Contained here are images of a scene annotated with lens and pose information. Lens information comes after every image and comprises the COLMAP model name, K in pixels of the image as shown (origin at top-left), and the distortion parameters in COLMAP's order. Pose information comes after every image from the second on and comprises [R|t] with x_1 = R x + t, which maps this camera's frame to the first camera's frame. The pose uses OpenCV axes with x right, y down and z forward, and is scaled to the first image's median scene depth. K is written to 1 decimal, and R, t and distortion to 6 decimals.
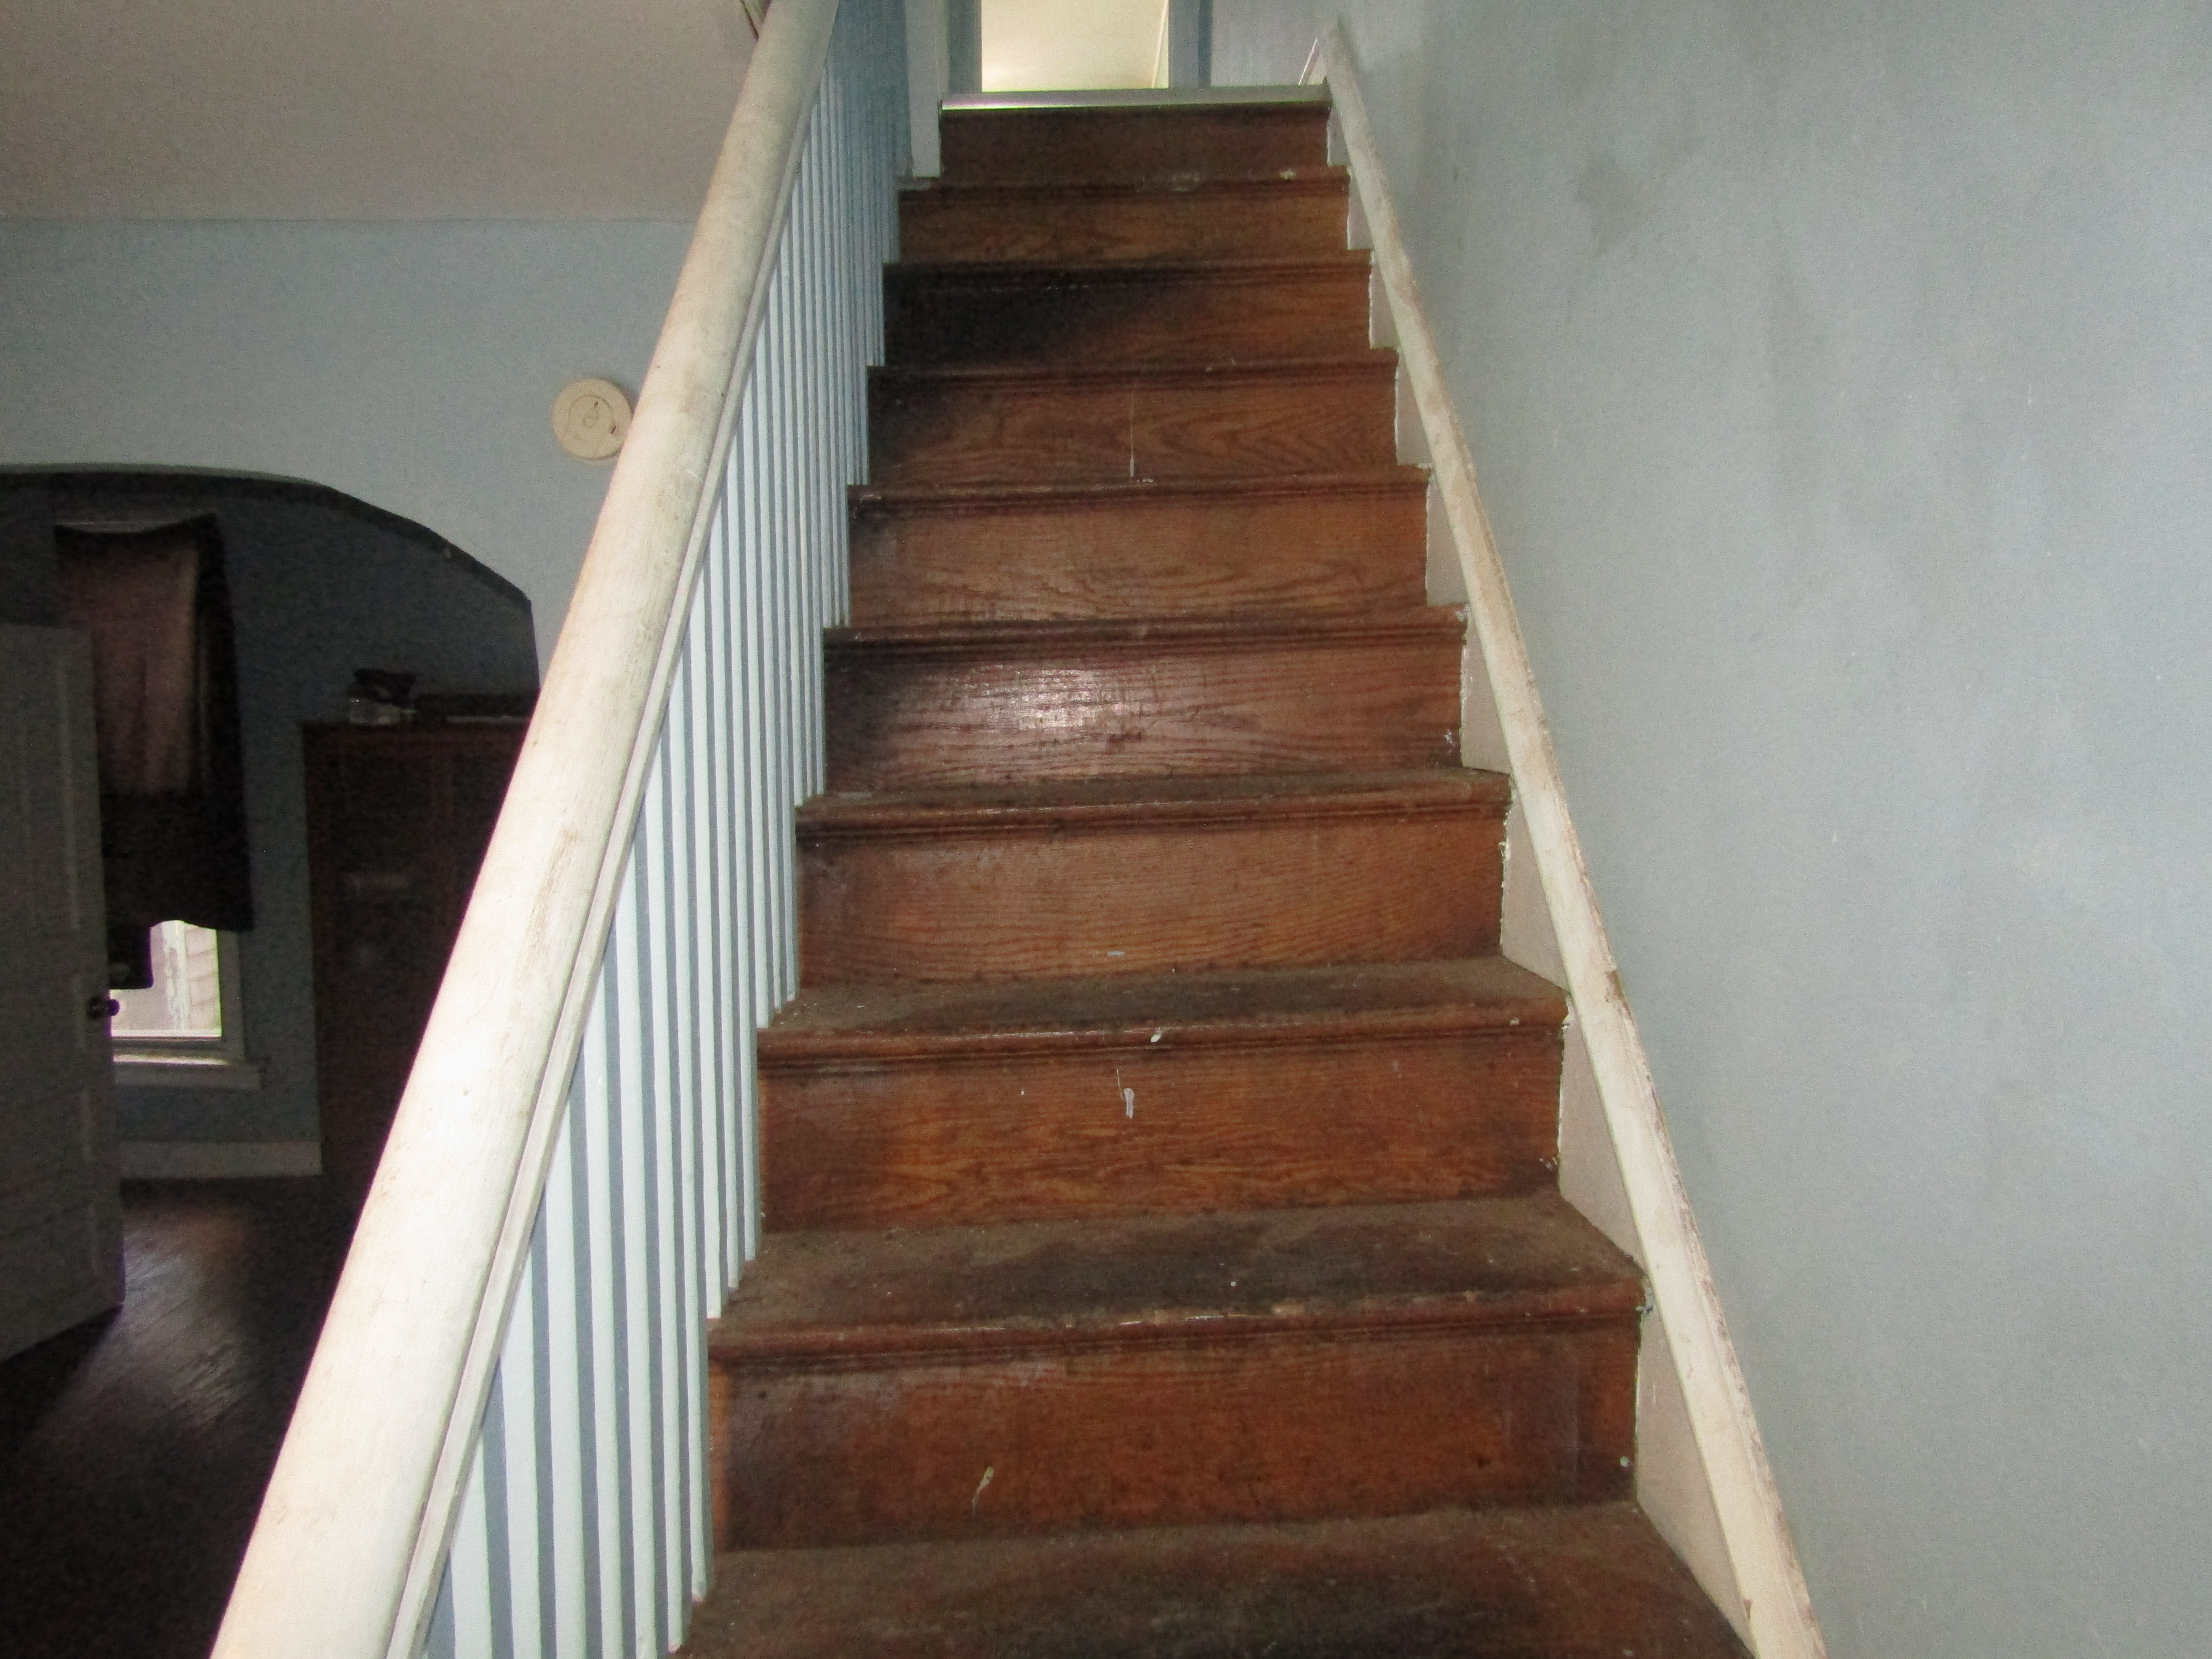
lens RADIAL K [[1586.6, 0, 1102.9], [0, 1586.6, 821.9], [0, 0, 1]] dist [-0.009250, 0.004708]
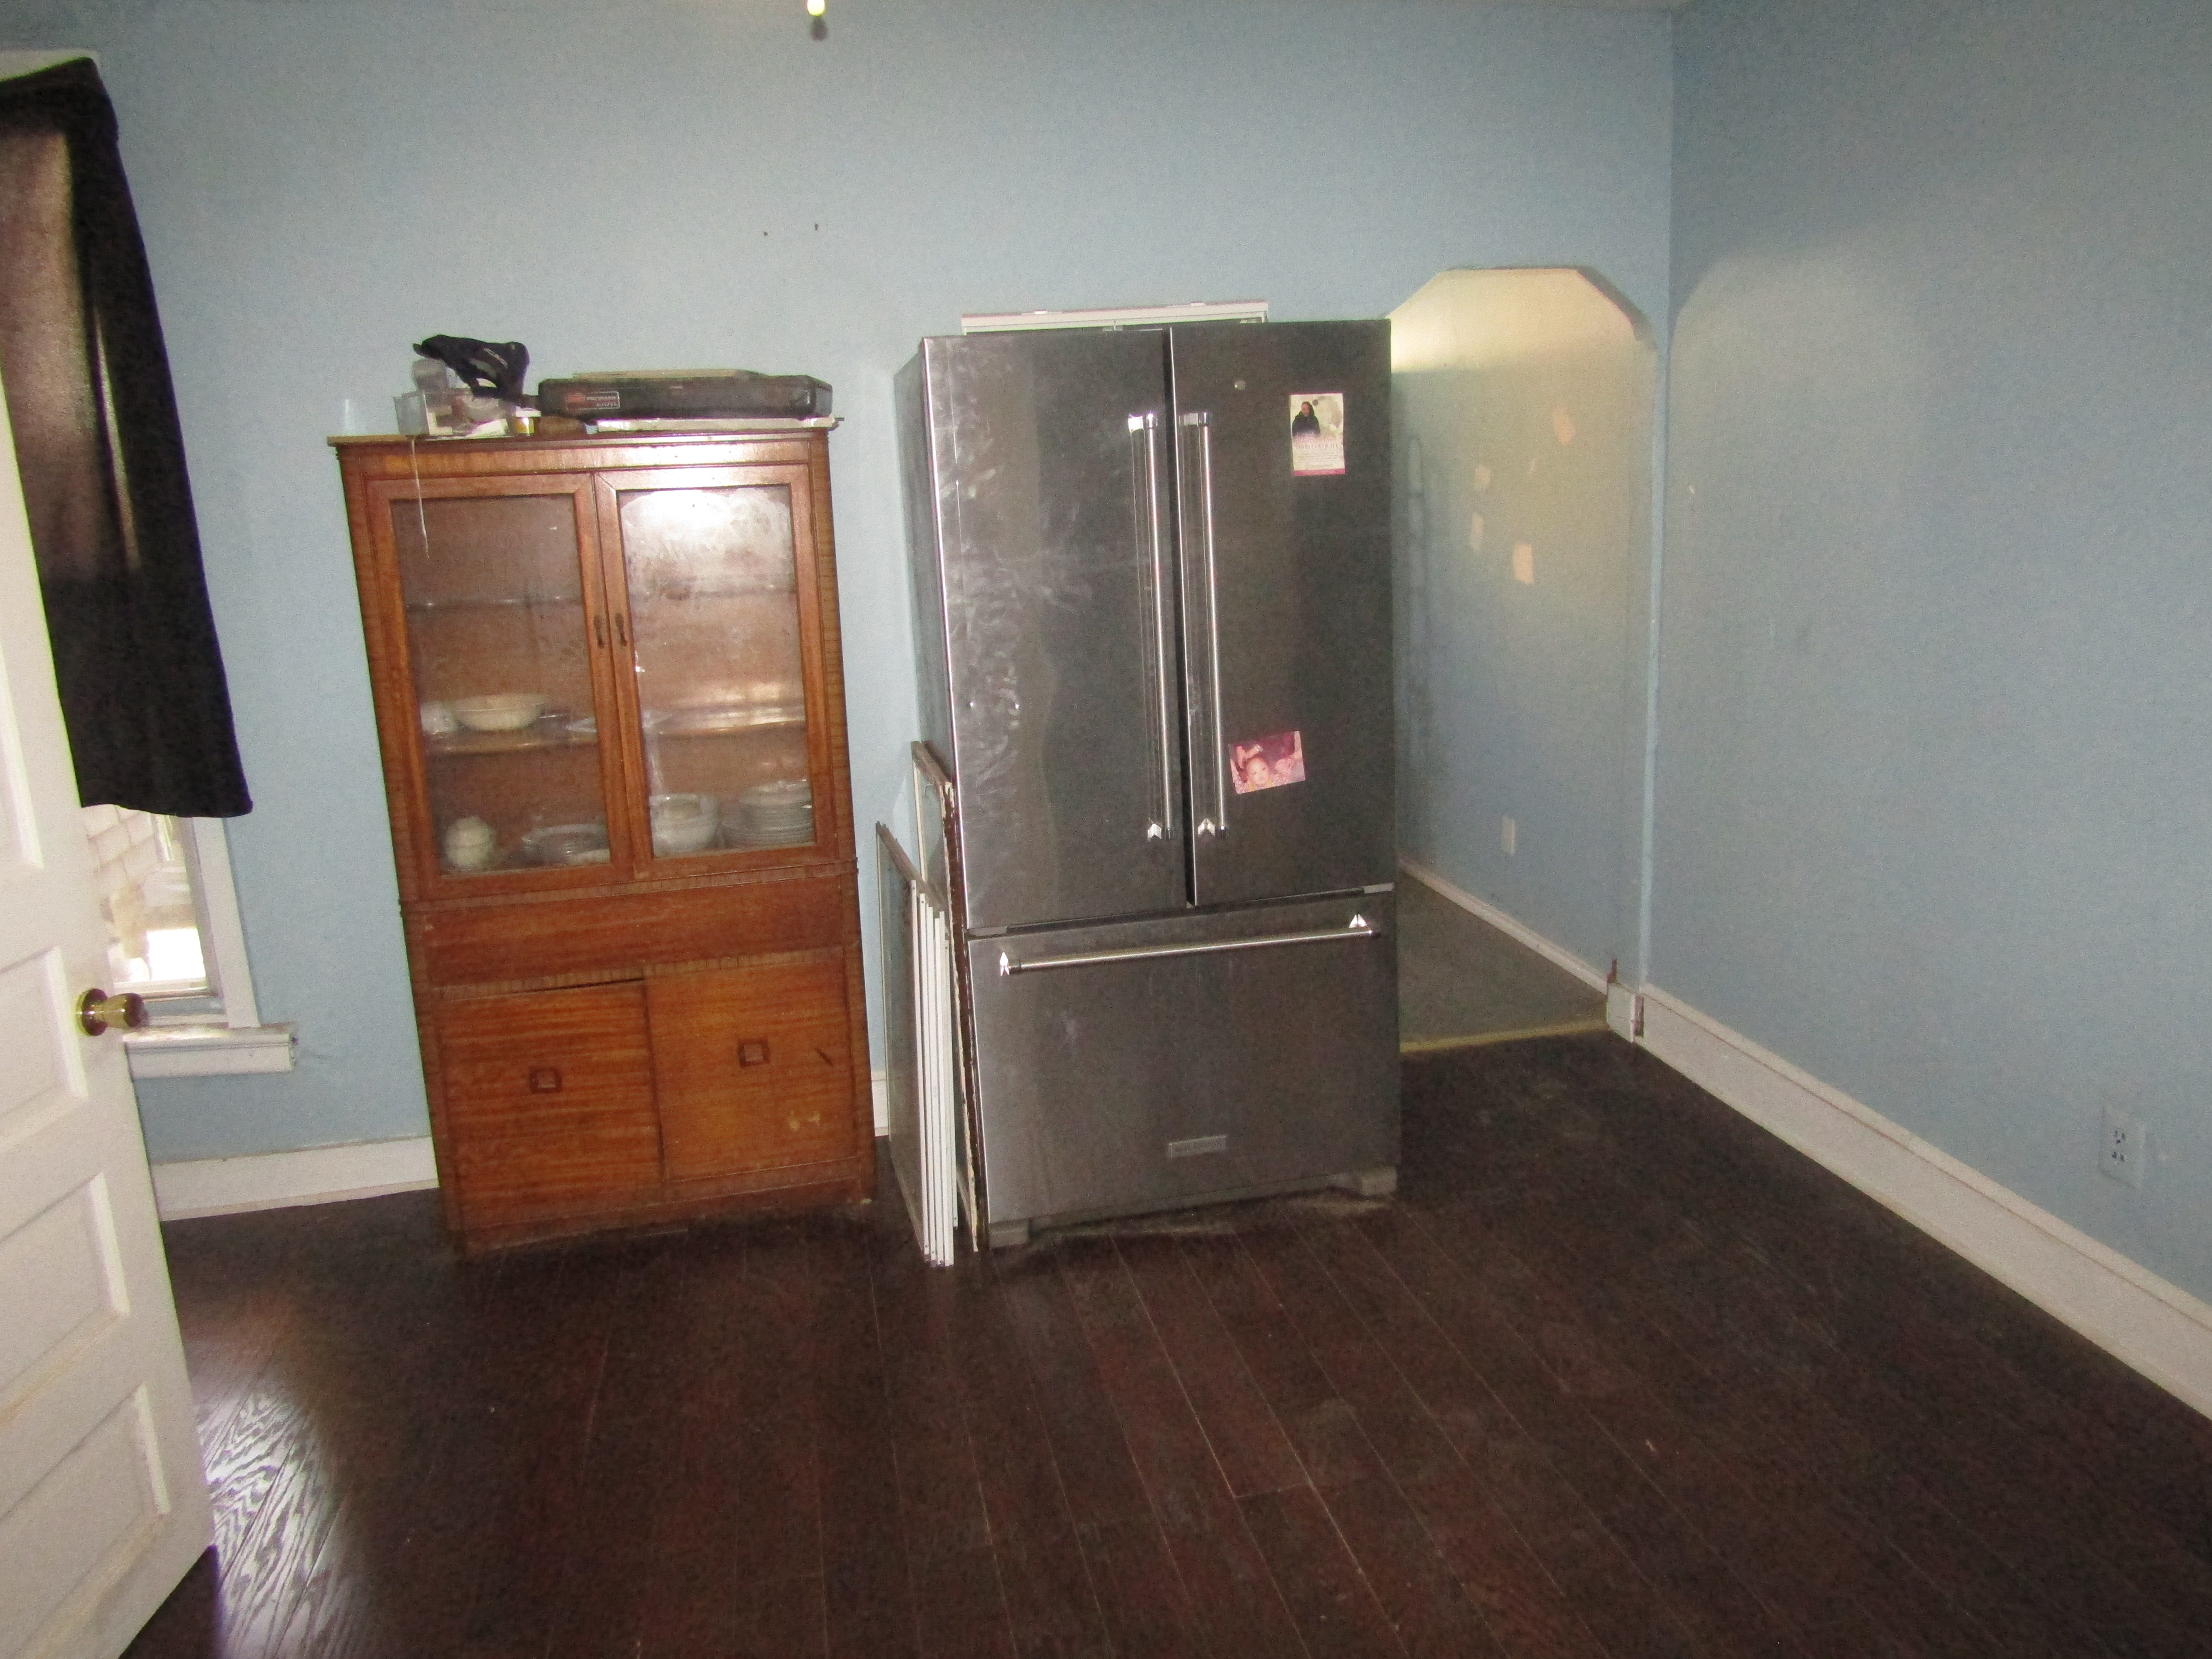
lens RADIAL K [[1586.6, 0, 1102.9], [0, 1586.6, 821.9], [0, 0, 1]] dist [-0.009250, 0.004708]
pose [[0.984533, -0.065420, 0.162528, -0.338120], [0.042999, 0.989523, 0.137823, 0.005410], [-0.169842, -0.128702, 0.977031, 0.392305]]
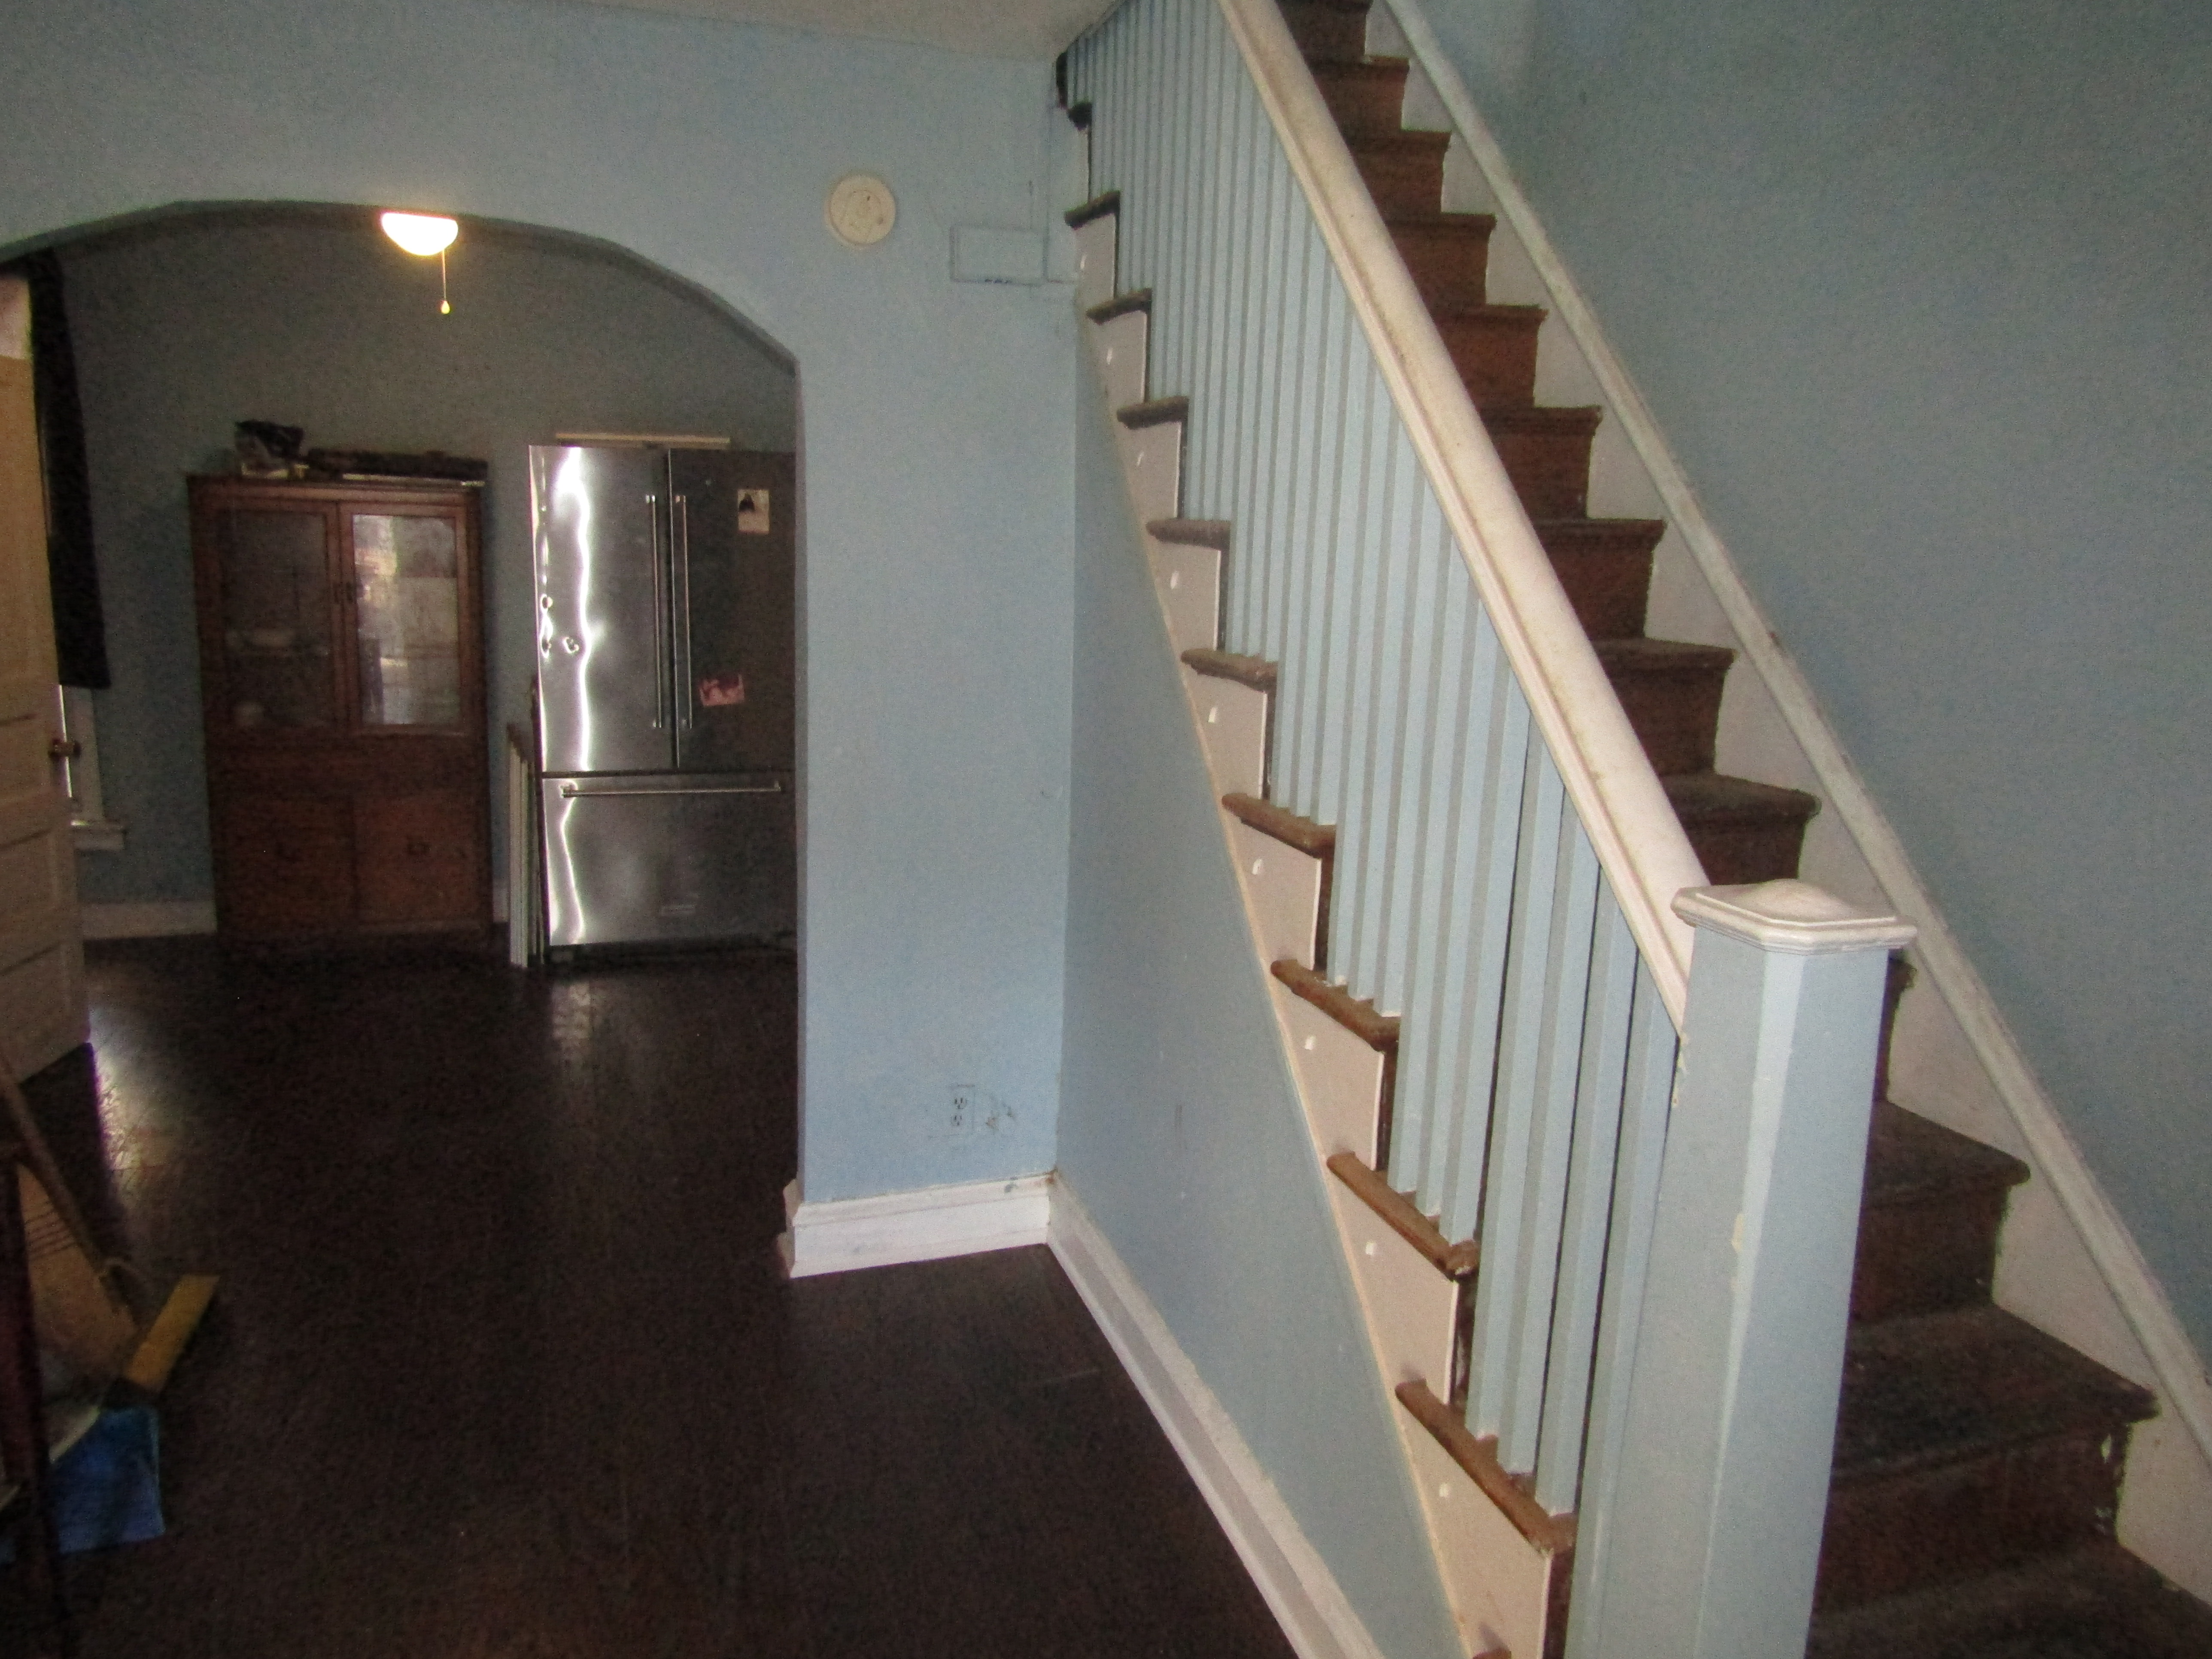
lens RADIAL K [[1586.6, 0, 1102.9], [0, 1586.6, 821.9], [0, 0, 1]] dist [-0.009250, 0.004708]
pose [[0.957837, -0.010430, 0.287123, -0.243629], [-0.020277, 0.994395, 0.103764, 0.039072], [-0.286596, -0.105211, 0.952257, -0.119733]]
